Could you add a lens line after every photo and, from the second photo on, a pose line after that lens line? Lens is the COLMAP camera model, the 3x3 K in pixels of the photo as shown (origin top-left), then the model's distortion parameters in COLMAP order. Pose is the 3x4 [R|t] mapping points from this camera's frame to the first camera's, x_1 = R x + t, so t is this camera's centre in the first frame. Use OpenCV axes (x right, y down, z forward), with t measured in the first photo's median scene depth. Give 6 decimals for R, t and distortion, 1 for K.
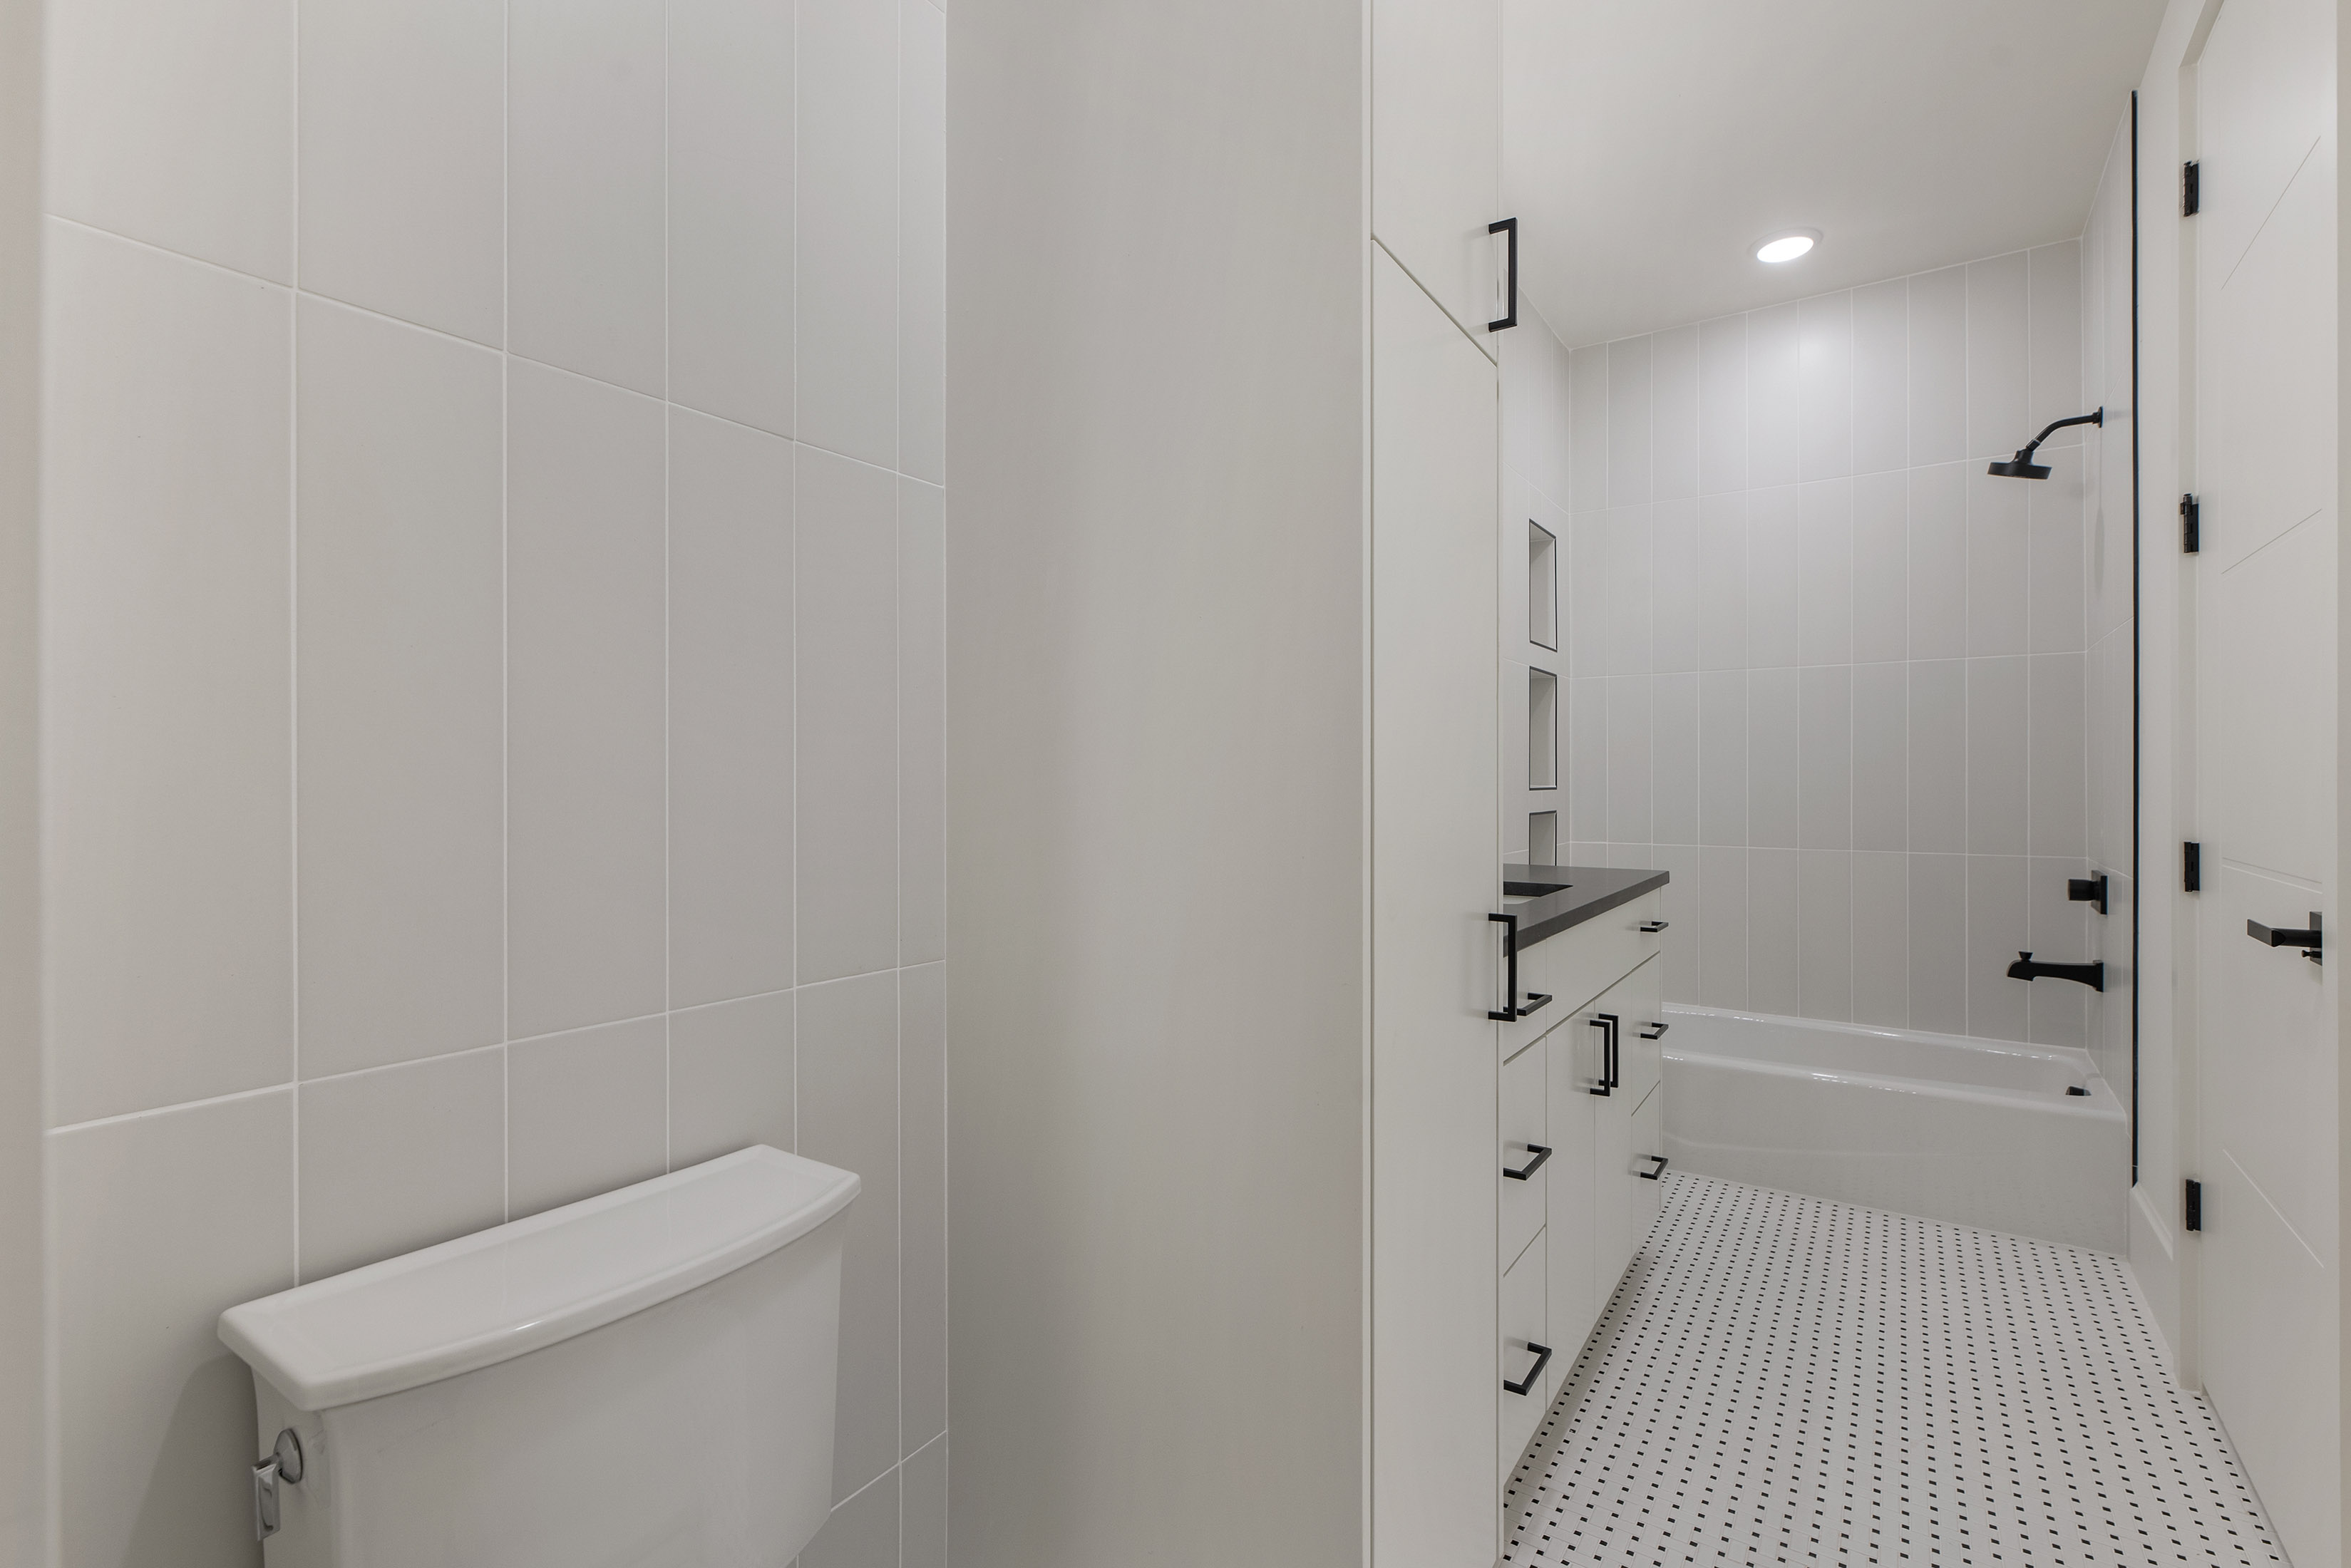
lens RADIAL K [[1064.7, 0, 1178.4], [0, 1064.7, 779.1], [0, 0, 1]] dist [-0.004276, -0.001775]
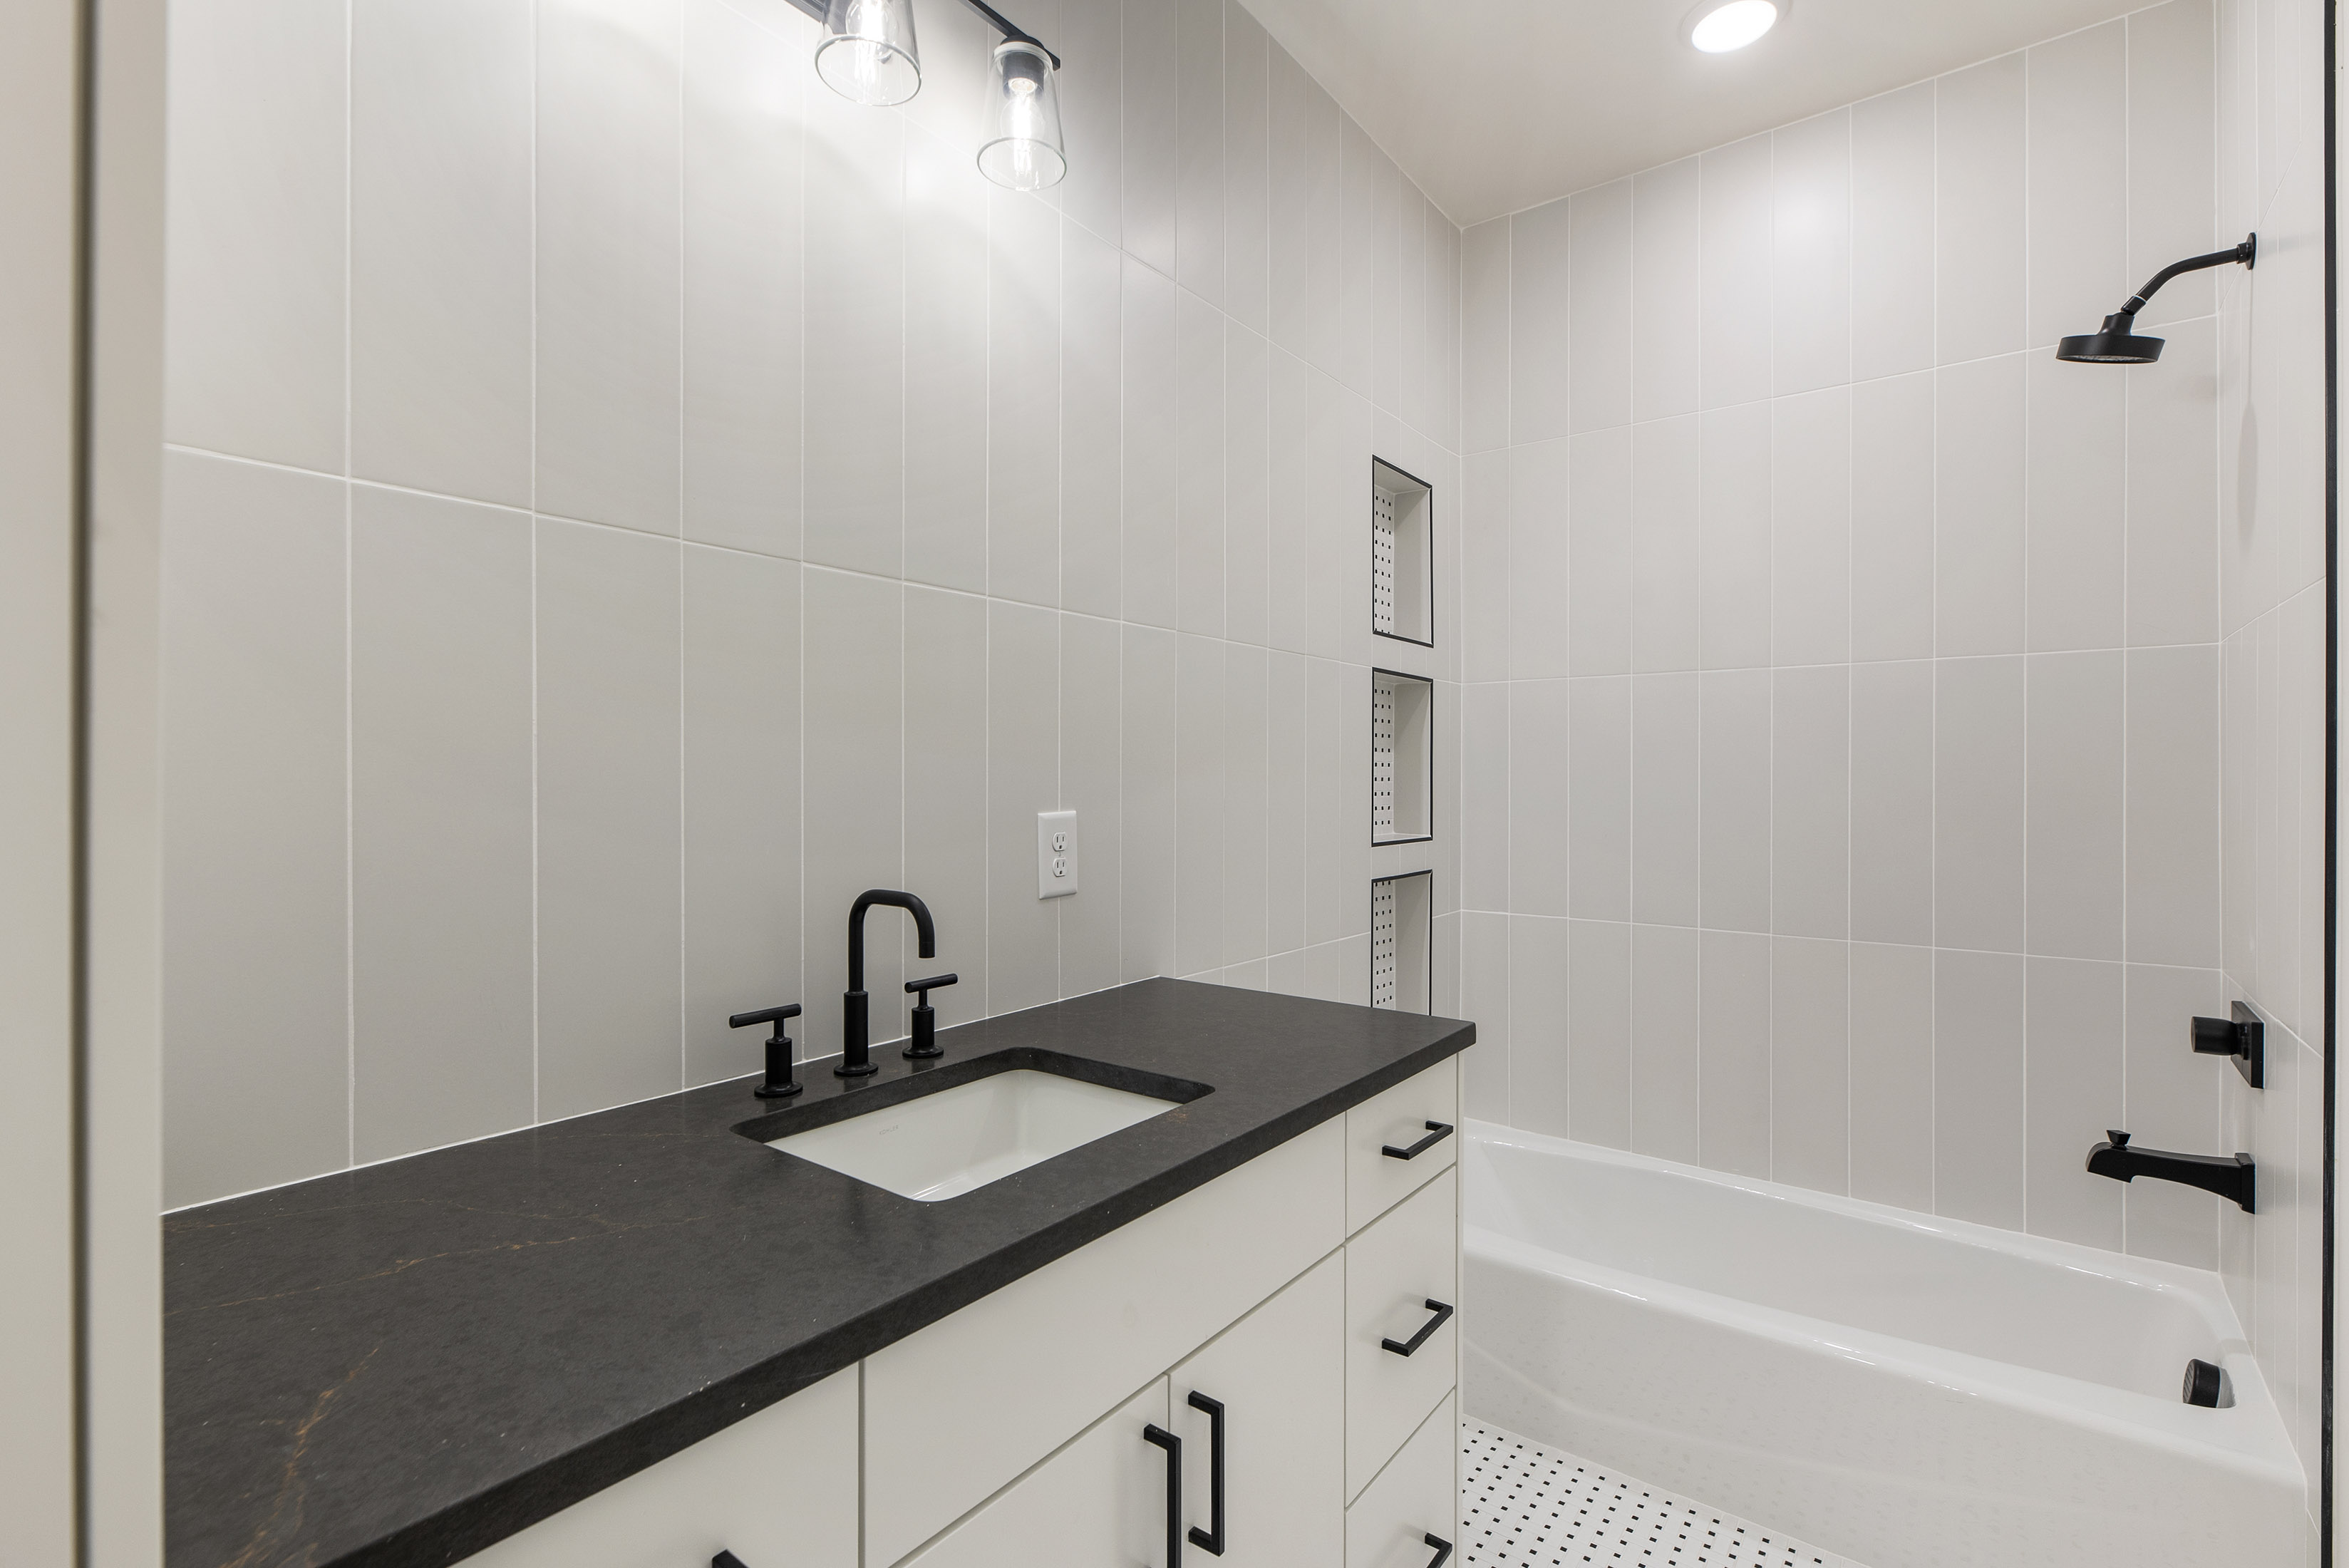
lens RADIAL K [[1063.9, 0, 1166.2], [0, 1063.9, 777.6], [0, 0, 1]] dist [-0.004276, -0.001775]
pose [[0.998111, 0.001016, -0.061428, 0.285978], [-0.000898, 0.999998, 0.001941, -0.042694], [0.061430, -0.001882, 0.998110, 0.355605]]
